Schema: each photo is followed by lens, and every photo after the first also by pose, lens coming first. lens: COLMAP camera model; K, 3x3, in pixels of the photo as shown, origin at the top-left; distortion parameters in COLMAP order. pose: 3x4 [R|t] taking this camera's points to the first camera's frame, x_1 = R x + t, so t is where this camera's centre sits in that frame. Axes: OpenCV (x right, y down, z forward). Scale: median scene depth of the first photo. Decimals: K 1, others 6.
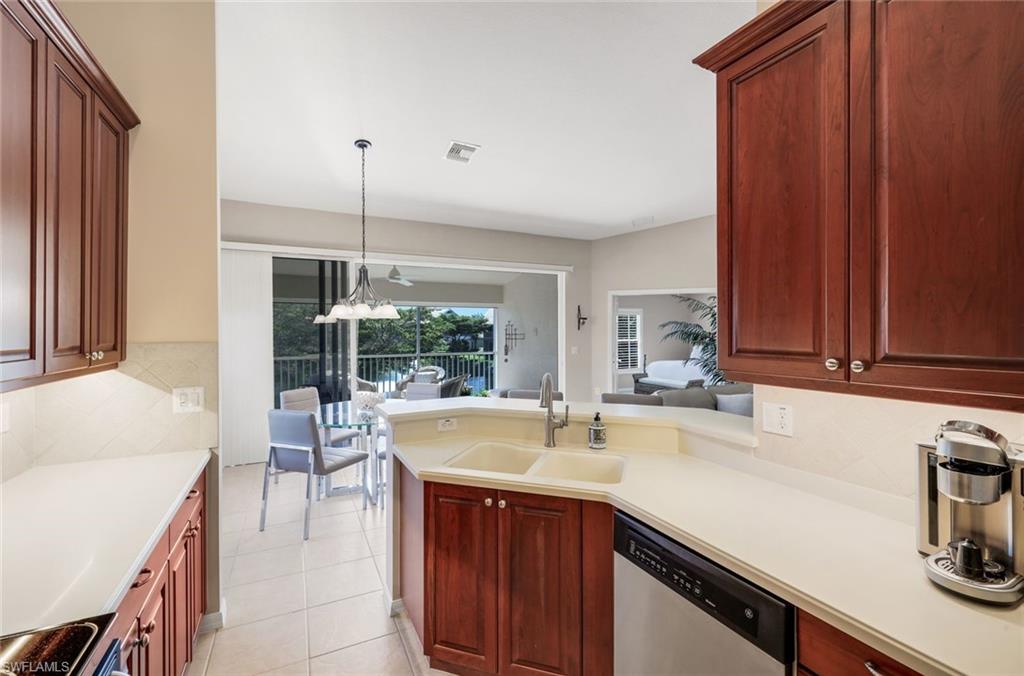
lens RADIAL K [[438.1, 0, 510.0], [0, 438.1, 335.0], [0, 0, 1]] dist [-0.000003, 0.000027]
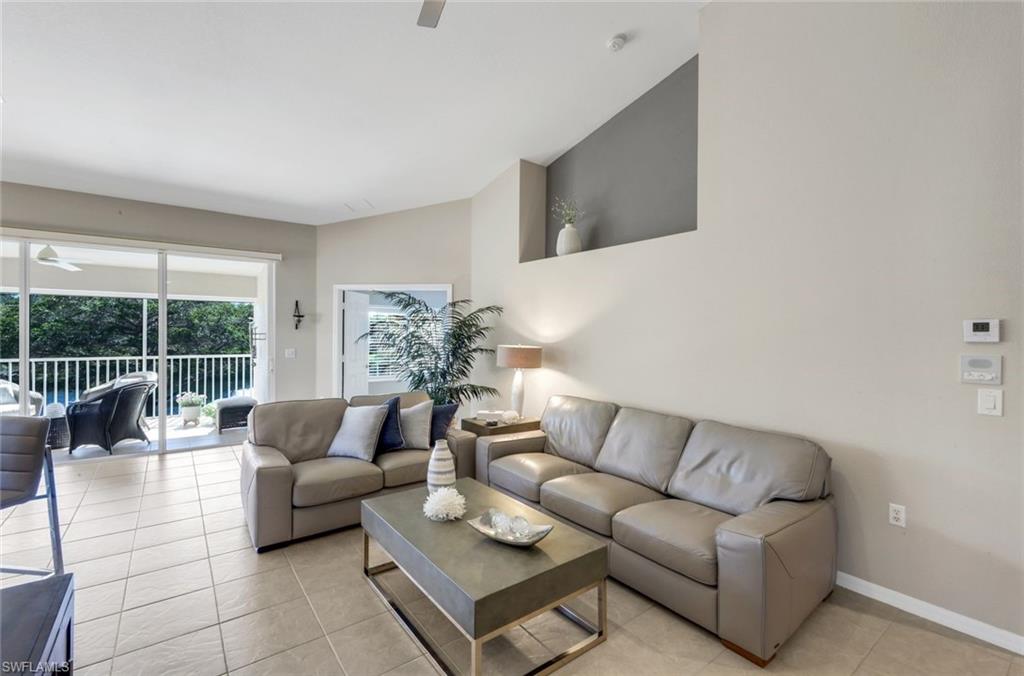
lens RADIAL K [[438.1, 0, 510.0], [0, 438.1, 335.0], [0, 0, 1]] dist [-0.000003, 0.000027]
pose [[0.981164, 0.009756, 0.192928, 1.229221], [-0.009641, 0.999952, -0.001536, -0.008397], [-0.192934, -0.000353, 0.981212, 0.224584]]
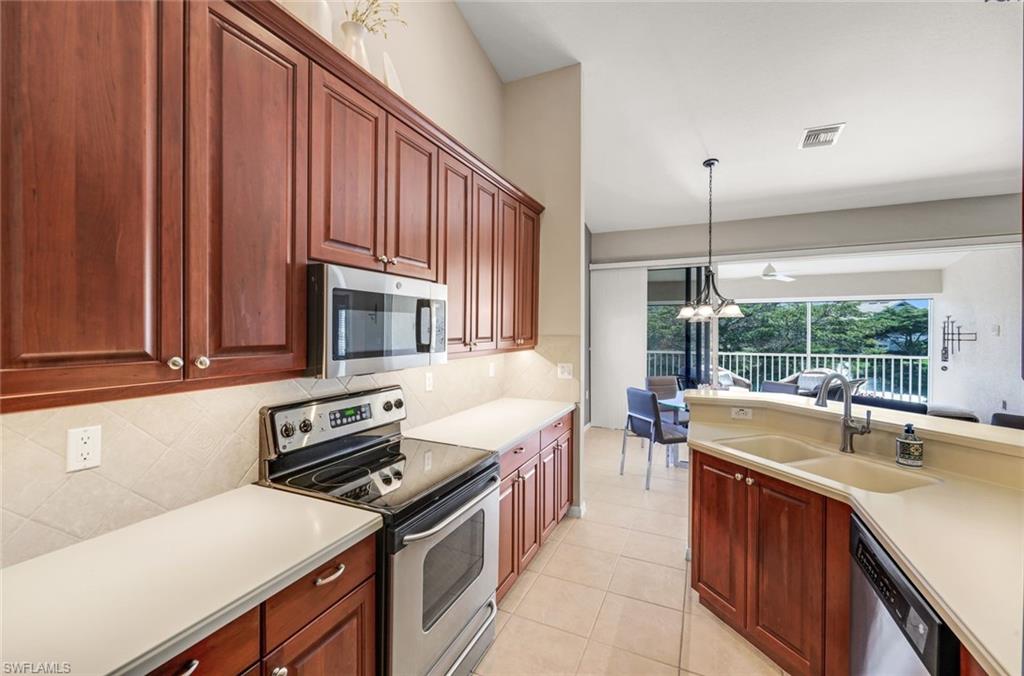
lens RADIAL K [[421.5, 0, 510.6], [0, 421.5, 334.6], [0, 0, 1]] dist [-0.001270, -0.000159]
pose [[0.621159, 0.013141, -0.783574, 0.362821], [-0.009013, 0.999913, 0.009624, 0.000040], [0.783633, 0.001084, 0.621223, -0.134510]]
